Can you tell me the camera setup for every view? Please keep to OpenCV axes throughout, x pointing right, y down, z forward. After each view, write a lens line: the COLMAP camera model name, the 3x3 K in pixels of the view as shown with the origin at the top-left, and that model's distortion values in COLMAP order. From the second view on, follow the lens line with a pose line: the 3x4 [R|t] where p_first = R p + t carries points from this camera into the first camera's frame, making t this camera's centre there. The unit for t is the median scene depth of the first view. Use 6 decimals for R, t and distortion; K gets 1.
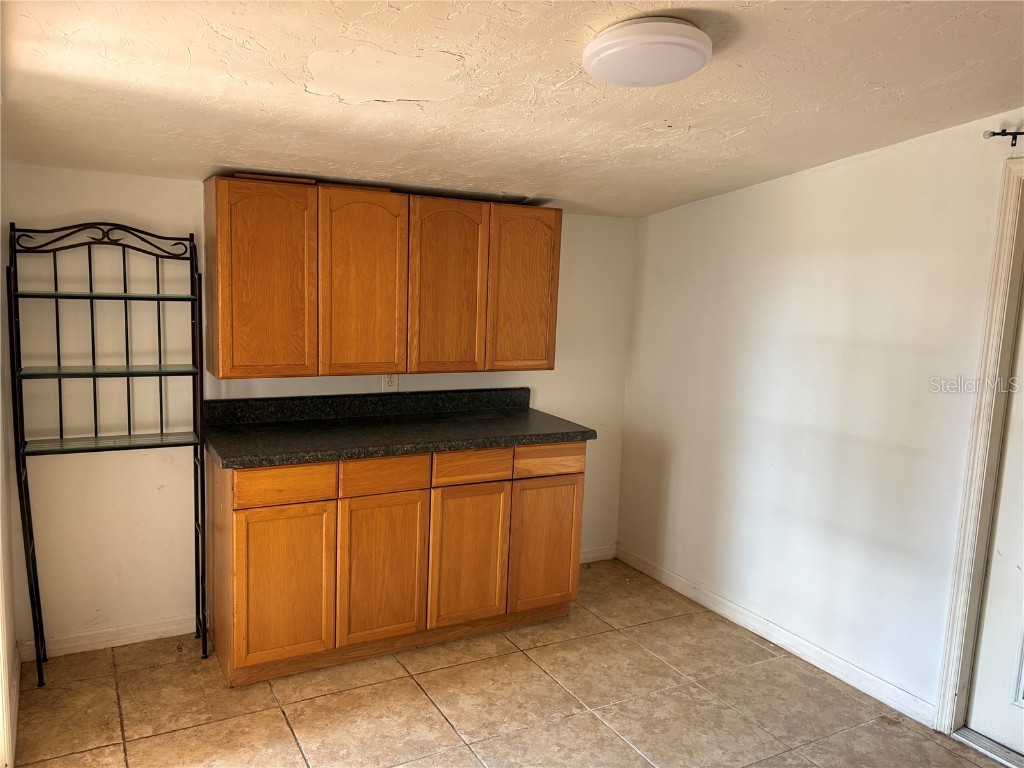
lens RADIAL K [[776.4, 0, 516.6], [0, 776.4, 383.3], [0, 0, 1]] dist [0.083230, -0.088189]
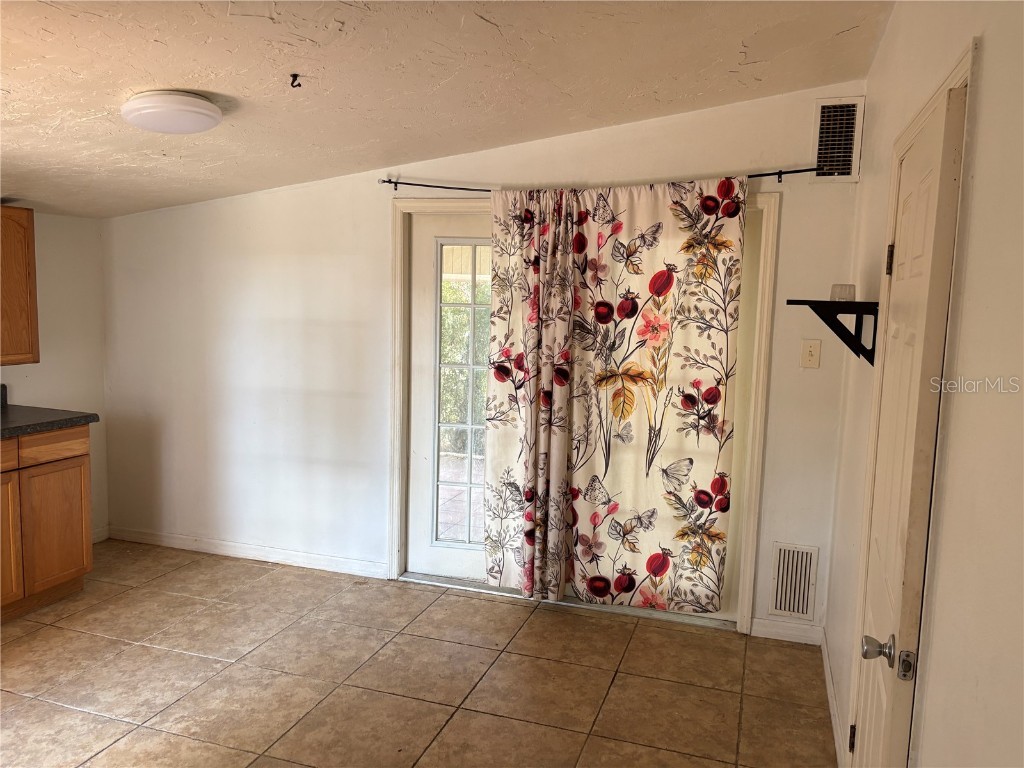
lens RADIAL K [[776.4, 0, 516.6], [0, 776.4, 383.3], [0, 0, 1]] dist [0.083230, -0.088189]
pose [[0.745645, -0.098080, 0.659085, -0.200258], [0.092937, 0.994748, 0.042888, 0.027016], [-0.659830, 0.029274, 0.750844, -0.244014]]
